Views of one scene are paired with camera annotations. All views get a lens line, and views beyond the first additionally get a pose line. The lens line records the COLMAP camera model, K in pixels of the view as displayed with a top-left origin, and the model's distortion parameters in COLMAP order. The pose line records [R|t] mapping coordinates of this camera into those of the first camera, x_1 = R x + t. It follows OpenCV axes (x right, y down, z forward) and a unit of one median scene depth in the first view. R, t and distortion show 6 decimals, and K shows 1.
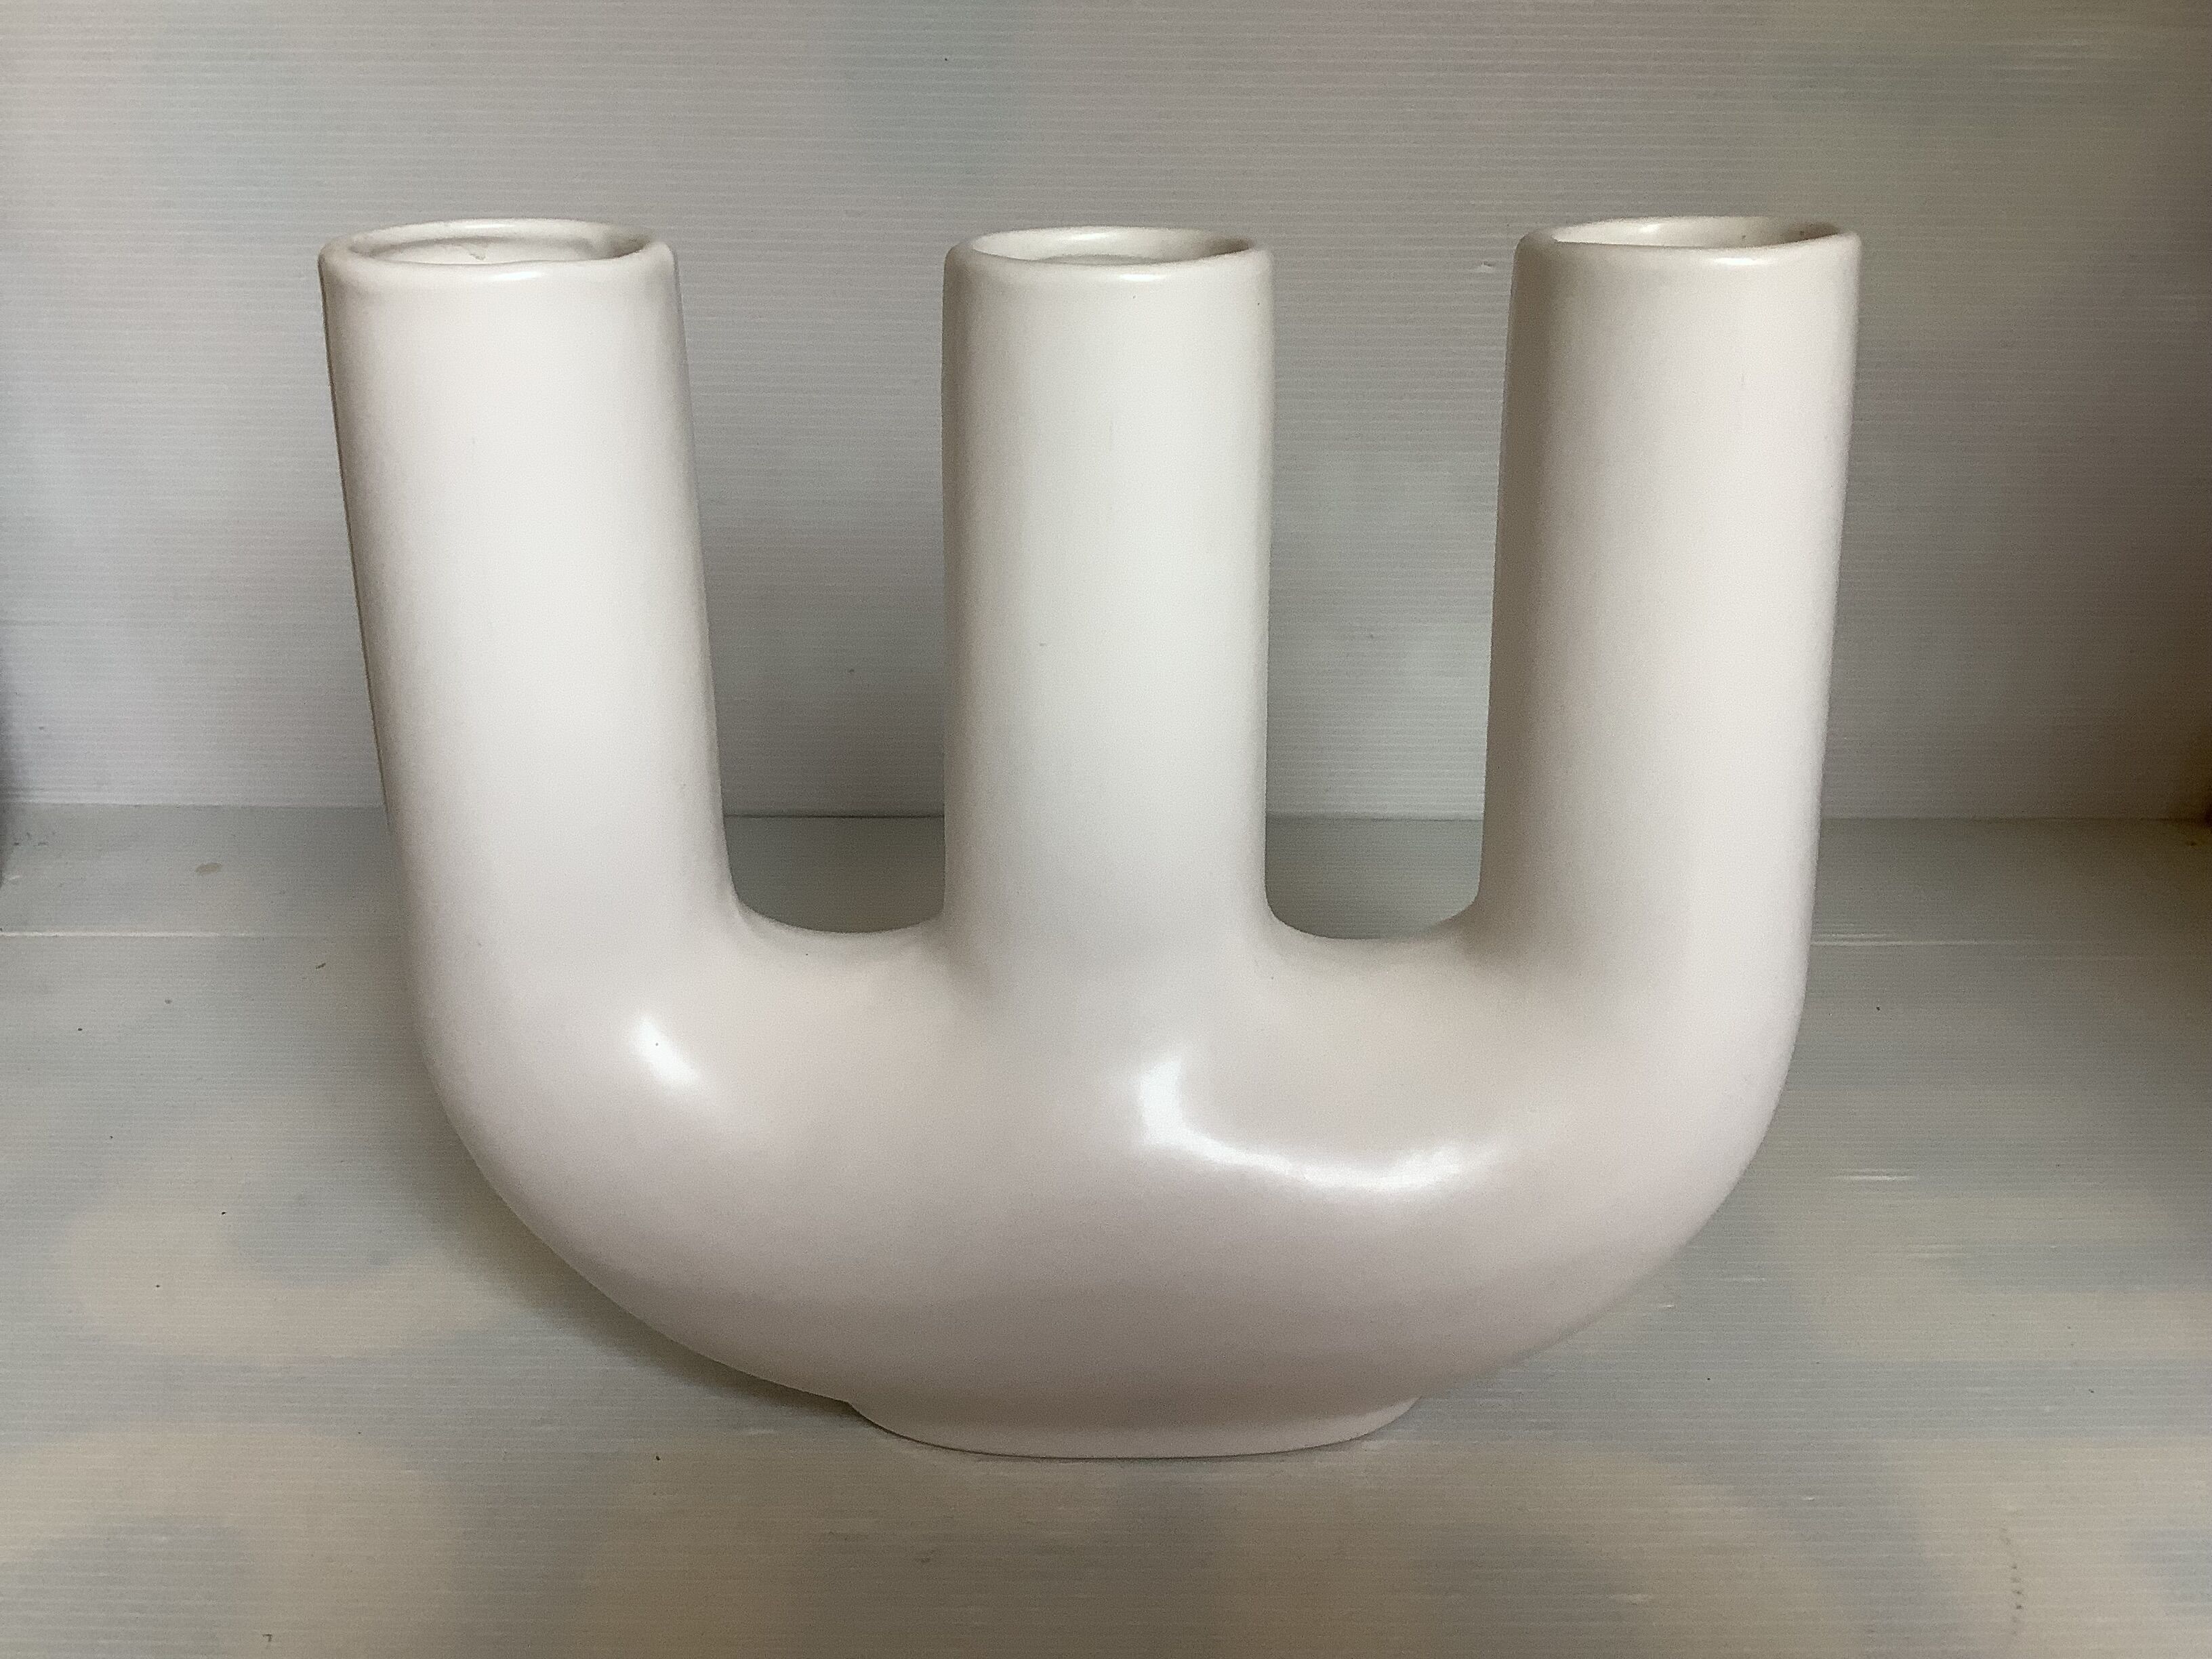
lens RADIAL K [[1863.8, 0, 1106.0], [0, 1863.8, 829.5], [0, 0, 1]] dist [0.003402, -0.053192]
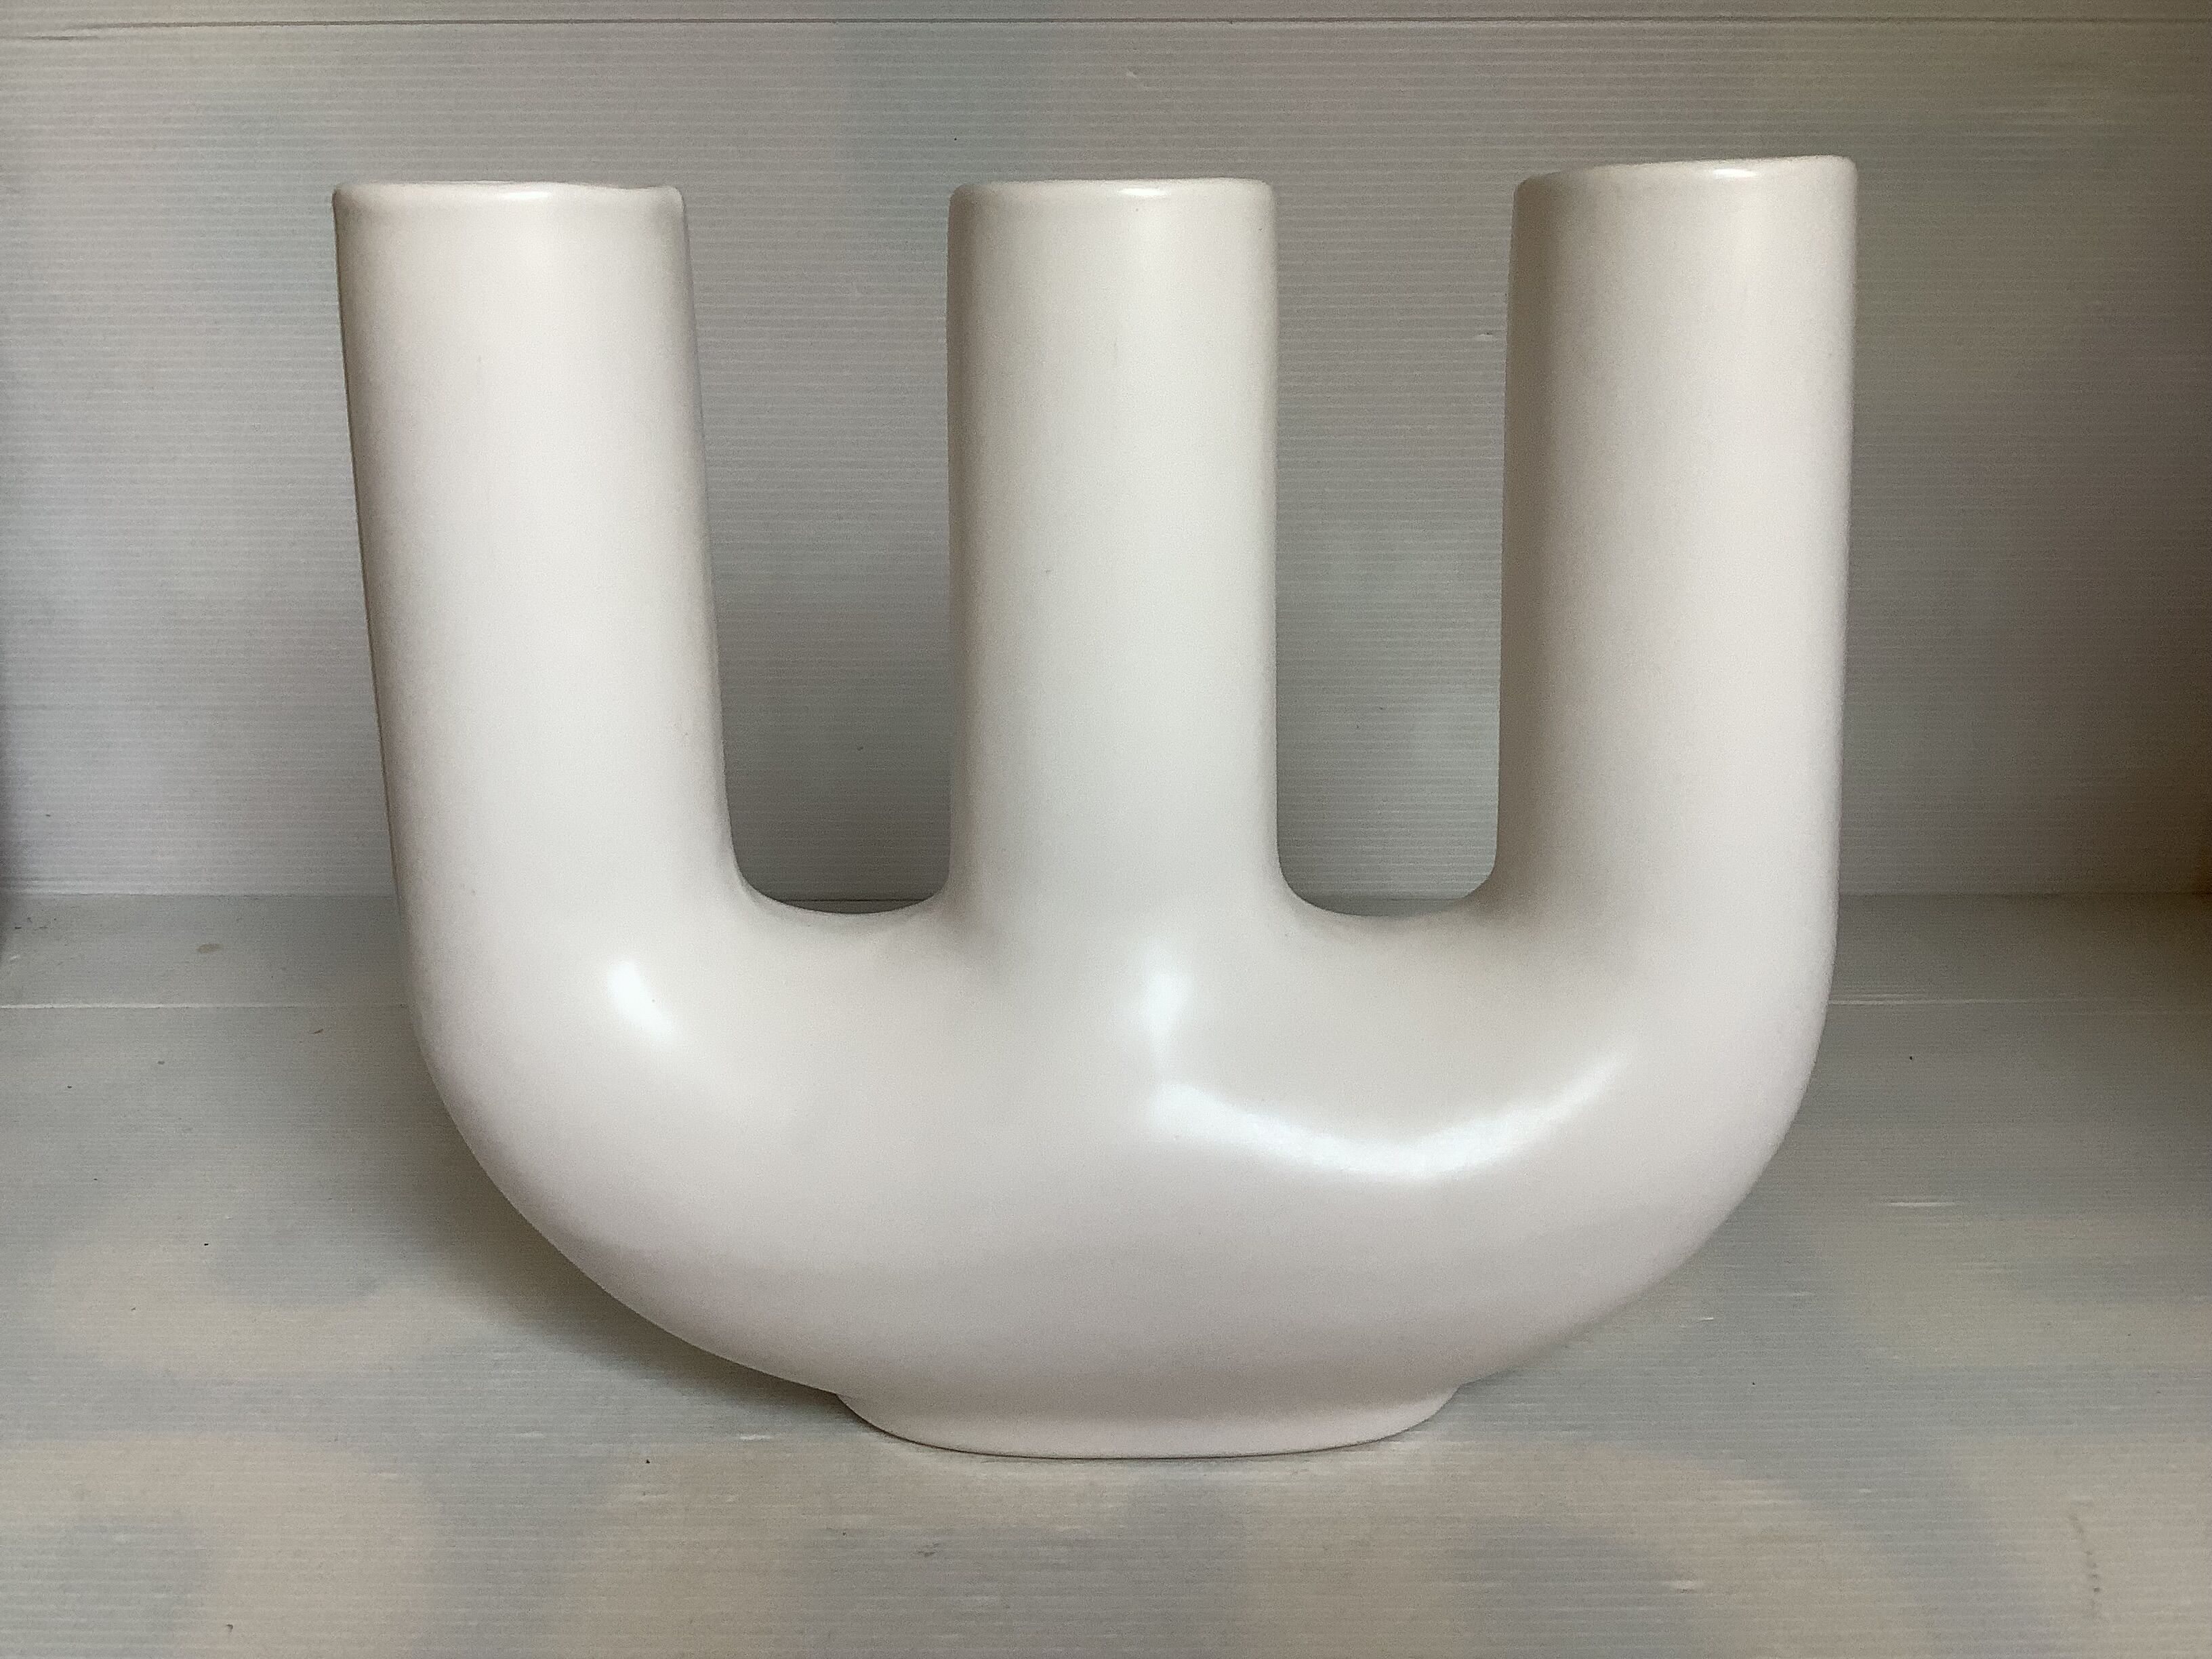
lens RADIAL K [[1863.8, 0, 1106.0], [0, 1863.8, 829.5], [0, 0, 1]] dist [0.003402, -0.053192]
pose [[0.999945, -0.008656, -0.005990, 0.001192], [0.007996, 0.994690, -0.102607, 0.114575], [0.006846, 0.102554, 0.994704, 0.024041]]
